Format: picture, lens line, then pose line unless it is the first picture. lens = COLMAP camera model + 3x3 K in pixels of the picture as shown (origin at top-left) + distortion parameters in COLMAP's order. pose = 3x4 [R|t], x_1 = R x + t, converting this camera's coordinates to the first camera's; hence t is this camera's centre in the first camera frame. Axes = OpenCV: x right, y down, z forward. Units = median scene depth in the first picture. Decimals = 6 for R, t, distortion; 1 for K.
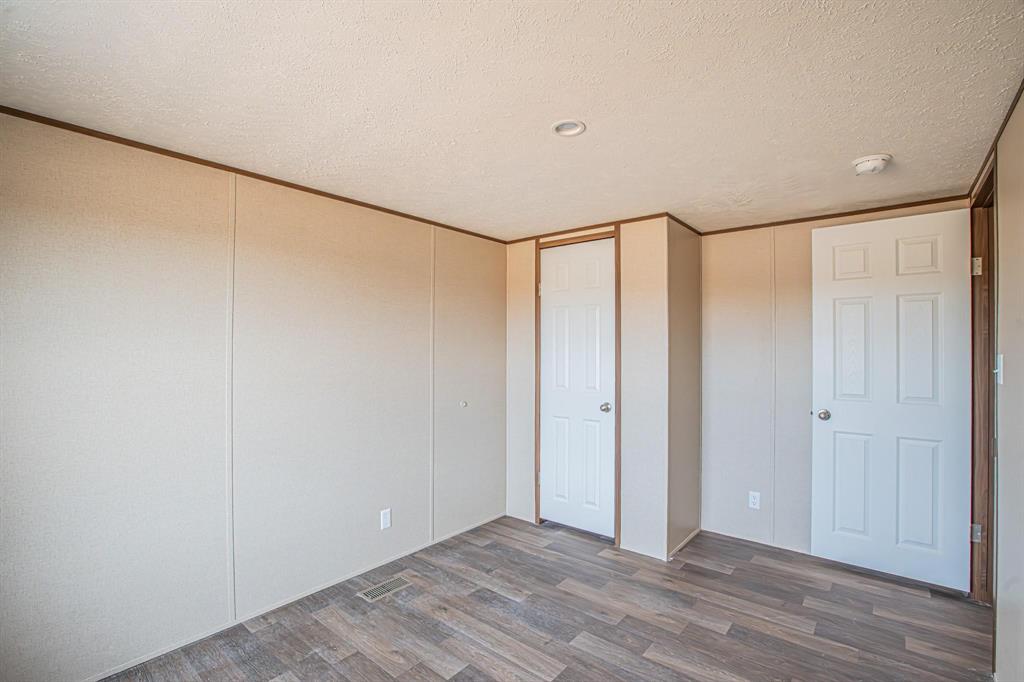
lens RADIAL K [[467.9, 0, 516.3], [0, 467.9, 346.5], [0, 0, 1]] dist [-0.029188, 0.015884]
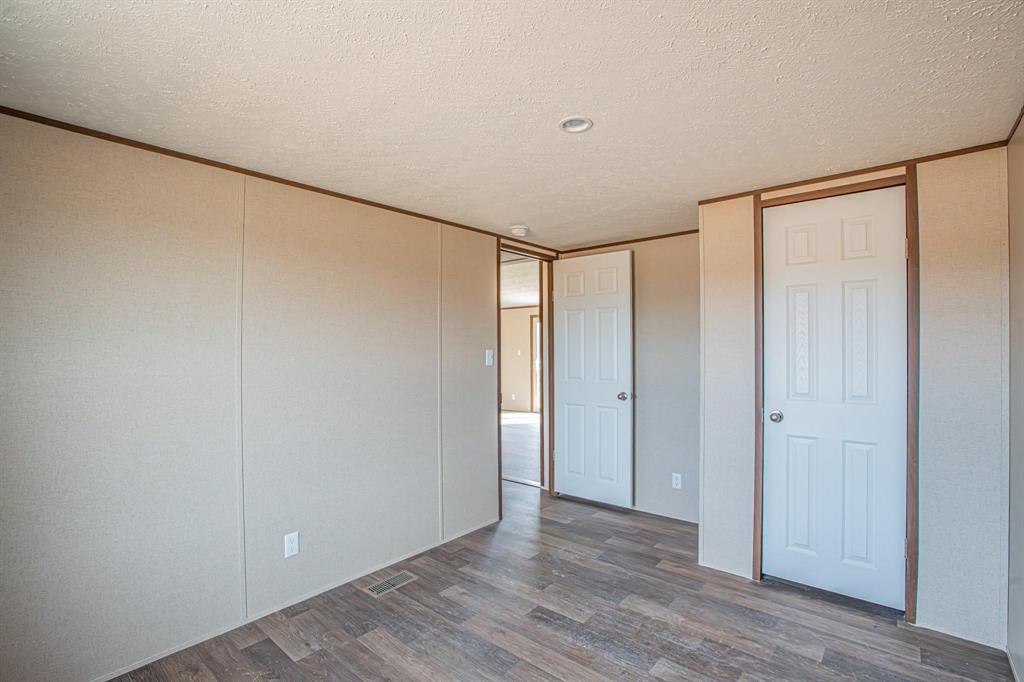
lens RADIAL K [[463.9, 0, 512.0], [0, 463.9, 341.0], [0, 0, 1]] dist [-0.049250, 0.026853]
pose [[0.999930, -0.008233, -0.008496, -0.127130], [0.008181, 0.999947, -0.006201, 0.000955], [0.008546, 0.006131, 0.999945, 0.104809]]
